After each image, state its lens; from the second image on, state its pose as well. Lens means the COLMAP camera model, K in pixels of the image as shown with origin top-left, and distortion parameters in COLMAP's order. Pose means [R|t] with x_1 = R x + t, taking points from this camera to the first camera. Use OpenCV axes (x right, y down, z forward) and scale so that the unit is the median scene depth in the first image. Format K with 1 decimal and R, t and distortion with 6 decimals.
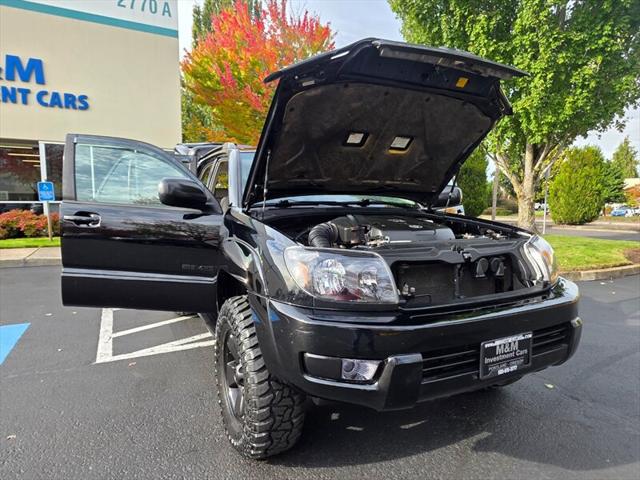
lens RADIAL K [[392.1, 0, 321.4], [0, 392.1, 242.7], [0, 0, 1]] dist [0.000762, 0.000765]
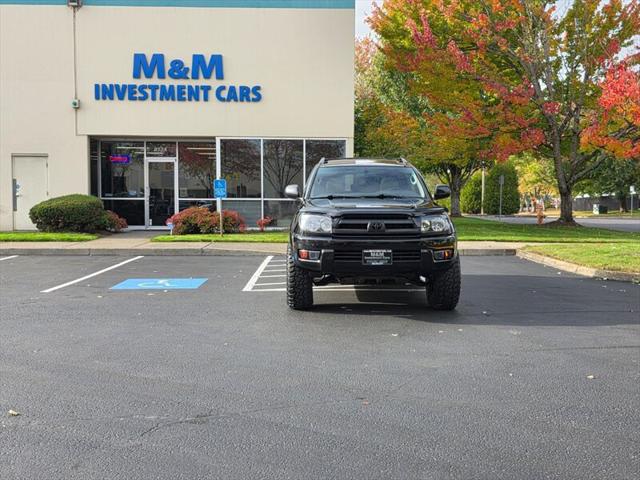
lens RADIAL K [[682.9, 0, 320.0], [0, 682.9, 240.0], [0, 0, 1]] dist [0.047842, -0.004621]
pose [[0.896449, 0.021479, -0.442626, 0.312076], [-0.040579, 0.998607, -0.033726, 0.051227], [0.441285, 0.048195, 0.896072, -0.458126]]
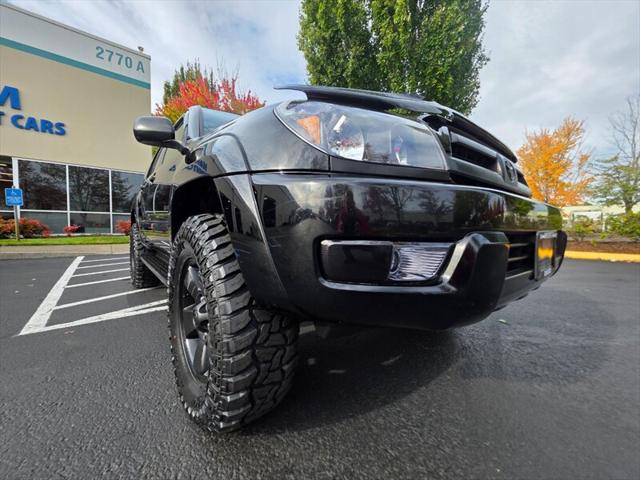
lens RADIAL K [[255.2, 0, 319.4], [0, 255.2, 237.1], [0, 0, 1]] dist [-0.000297, -0.000094]
pose [[0.972802, -0.007434, 0.231520, -0.018893], [0.021177, 0.998154, -0.056929, 0.041328], [-0.230670, 0.060283, 0.971163, 0.088109]]
